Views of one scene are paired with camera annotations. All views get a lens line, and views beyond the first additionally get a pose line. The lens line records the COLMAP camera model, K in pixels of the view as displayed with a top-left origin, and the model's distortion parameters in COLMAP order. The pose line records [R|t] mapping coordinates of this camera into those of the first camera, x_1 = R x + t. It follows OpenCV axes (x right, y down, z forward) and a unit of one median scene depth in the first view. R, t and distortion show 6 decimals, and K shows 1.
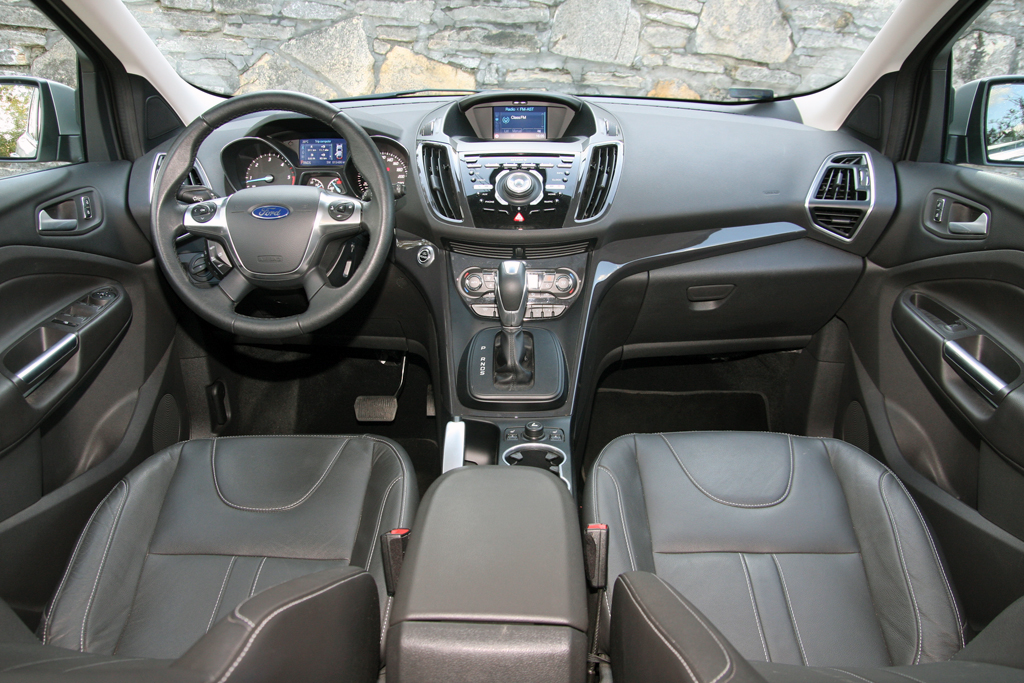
lens RADIAL K [[794.0, 0, 510.0], [0, 794.0, 347.2], [0, 0, 1]] dist [-0.140899, 0.119035]
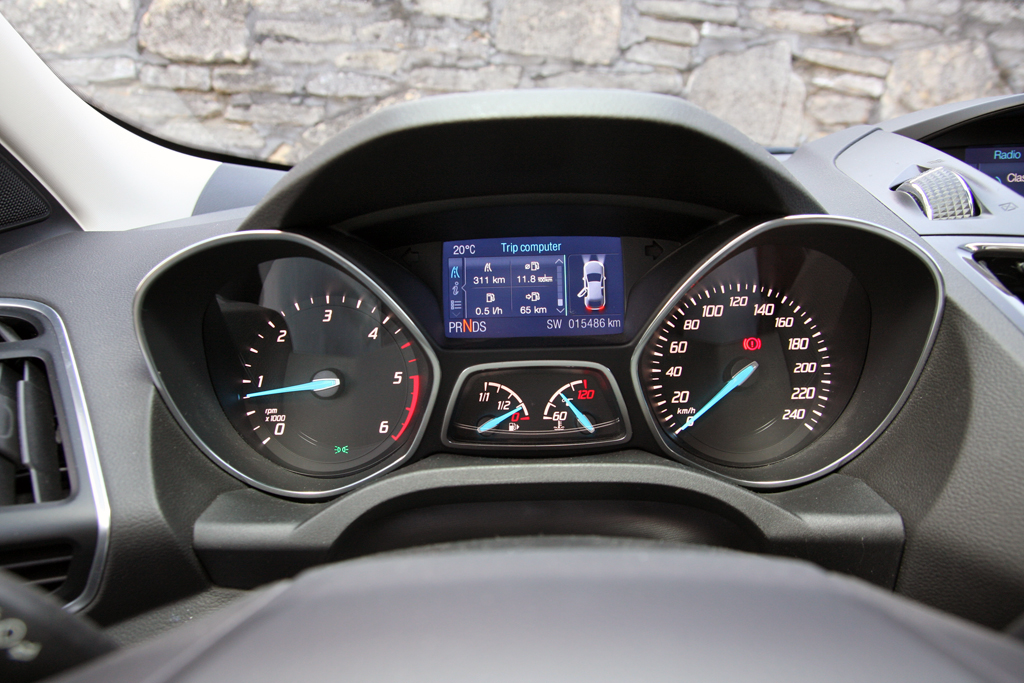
lens RADIAL K [[794.0, 0, 517.9], [0, 794.0, 347.6], [0, 0, 1]] dist [-0.140899, 0.119035]
pose [[0.999570, -0.029310, 0.000987, -0.210123], [0.029132, 0.988504, -0.148364, -0.161874], [0.003373, 0.148329, 0.988932, 0.630129]]
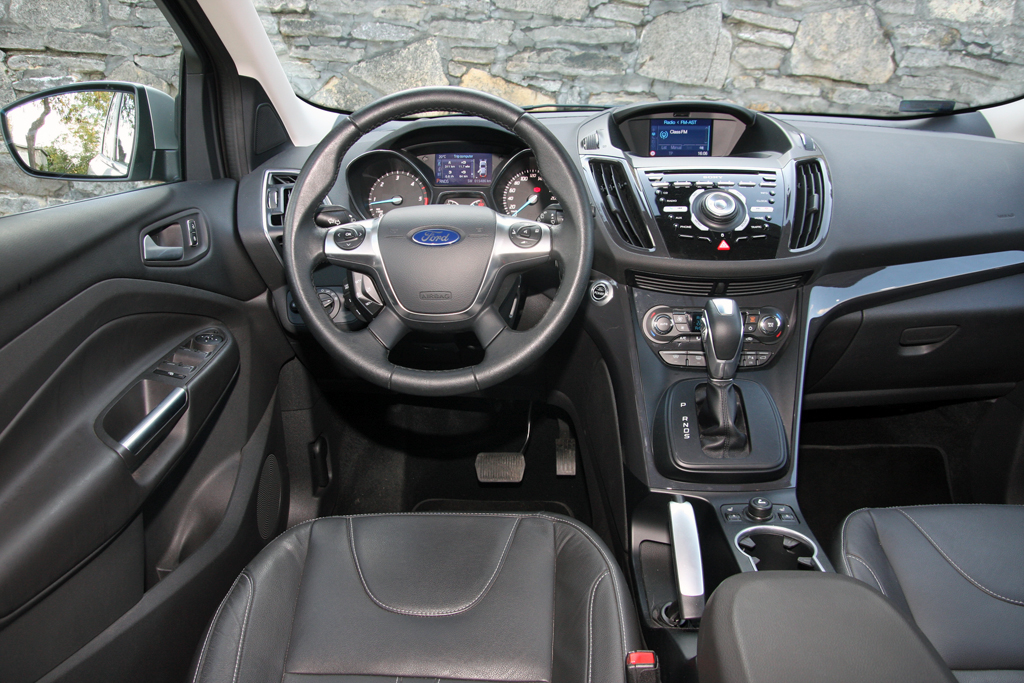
lens RADIAL K [[794.0, 0, 514.3], [0, 794.0, 350.0], [0, 0, 1]] dist [-0.140899, 0.119035]
pose [[0.999615, -0.001367, -0.027705, -0.138008], [0.000280, 0.999232, -0.039187, -0.017698], [0.027737, 0.039164, 0.998848, 0.136481]]
